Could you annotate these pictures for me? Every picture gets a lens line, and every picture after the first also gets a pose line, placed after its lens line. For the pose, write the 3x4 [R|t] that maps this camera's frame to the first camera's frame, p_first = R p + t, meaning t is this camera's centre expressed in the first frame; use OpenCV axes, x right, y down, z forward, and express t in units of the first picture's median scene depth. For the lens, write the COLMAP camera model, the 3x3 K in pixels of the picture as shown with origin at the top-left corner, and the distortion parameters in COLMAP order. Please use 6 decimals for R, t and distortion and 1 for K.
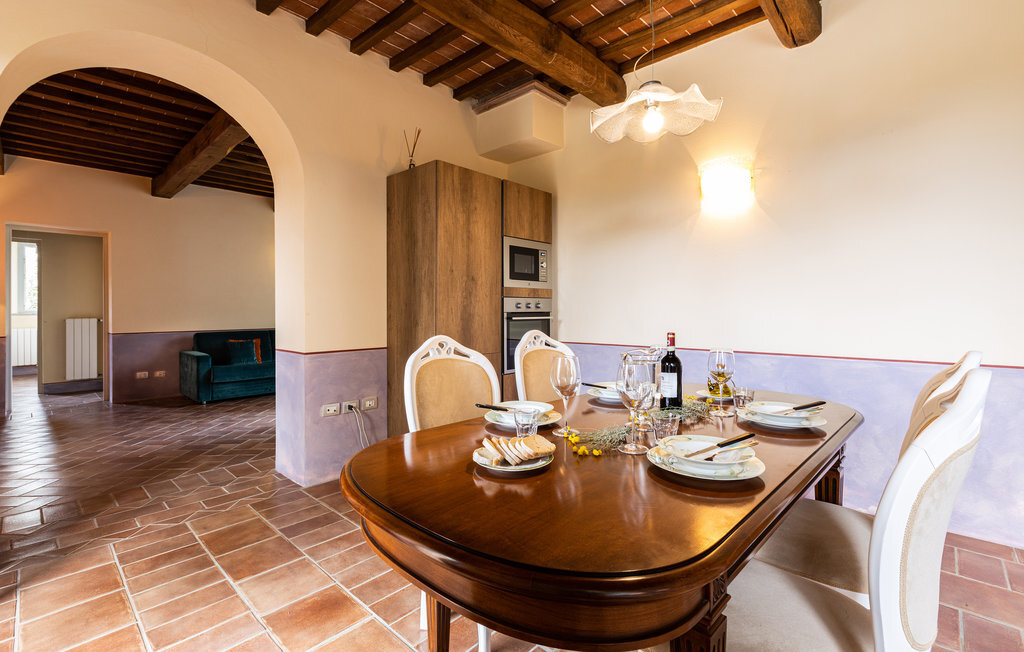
lens RADIAL K [[457.5, 0, 508.0], [0, 457.5, 306.1], [0, 0, 1]] dist [-0.003666, 0.000244]
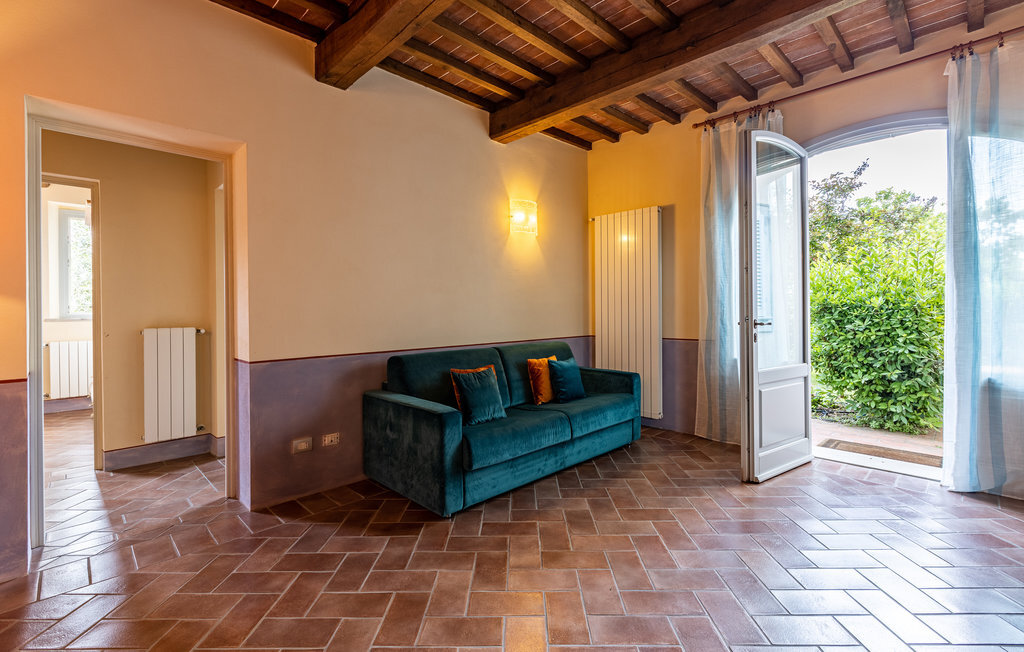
lens RADIAL K [[457.5, 0, 517.5], [0, 457.5, 315.3], [0, 0, 1]] dist [-0.003666, 0.000244]
pose [[0.999026, -0.000458, -0.044124, -0.502599], [0.000672, 0.999988, 0.004834, 0.009939], [0.044121, -0.004858, 0.999014, 0.479103]]
